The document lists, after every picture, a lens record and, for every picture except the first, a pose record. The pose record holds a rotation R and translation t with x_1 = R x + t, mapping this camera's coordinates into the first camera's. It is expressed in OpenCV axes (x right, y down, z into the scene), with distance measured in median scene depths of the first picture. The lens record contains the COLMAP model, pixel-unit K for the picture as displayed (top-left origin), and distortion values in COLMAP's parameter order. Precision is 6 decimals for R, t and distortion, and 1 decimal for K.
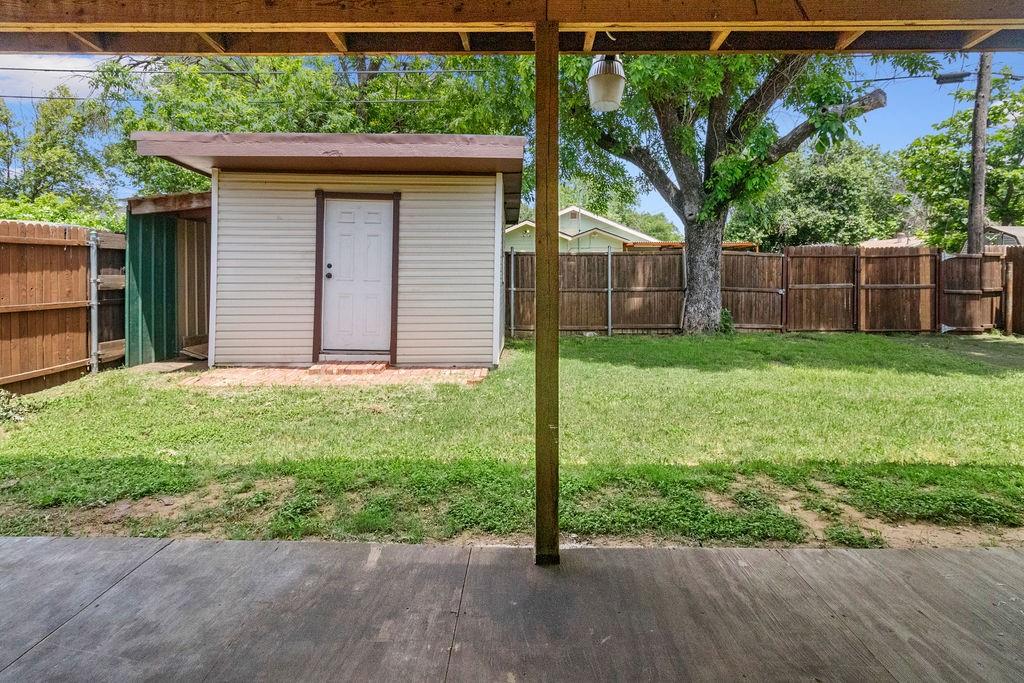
lens RADIAL K [[505.5, 0, 513.1], [0, 505.5, 266.1], [0, 0, 1]] dist [0.001463, 0.000216]
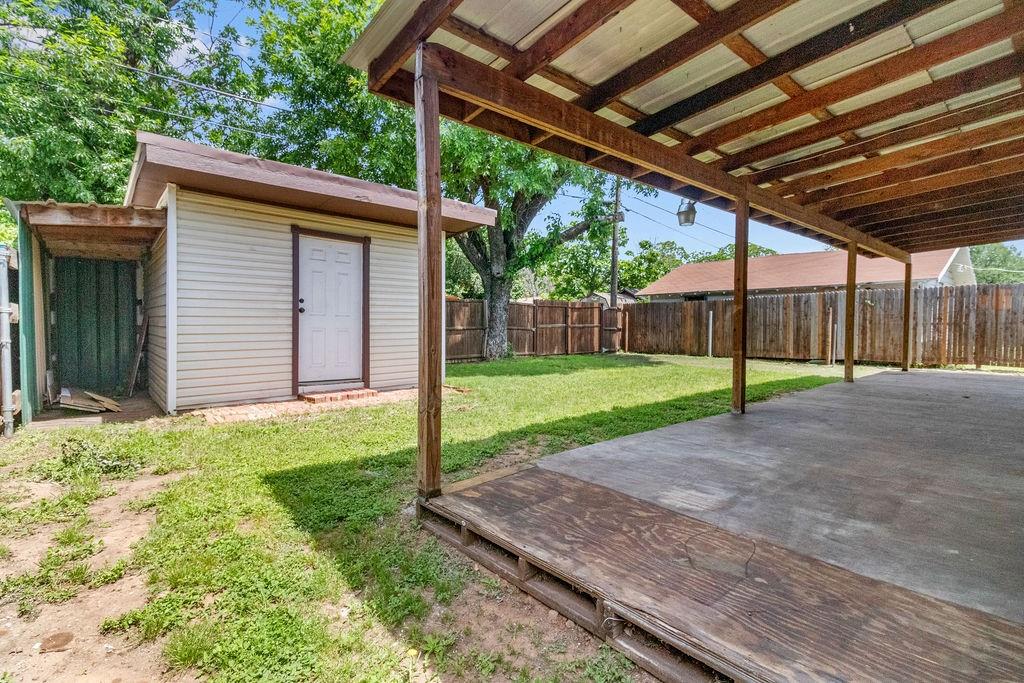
lens RADIAL K [[484.2, 0, 505.2], [0, 484.2, 337.4], [0, 0, 1]] dist [0.001784, 0.000155]
pose [[0.749235, -0.018028, 0.662059, -0.712470], [-0.006944, 0.999361, 0.035072, 0.036823], [-0.662268, -0.030875, 0.748631, -0.009824]]
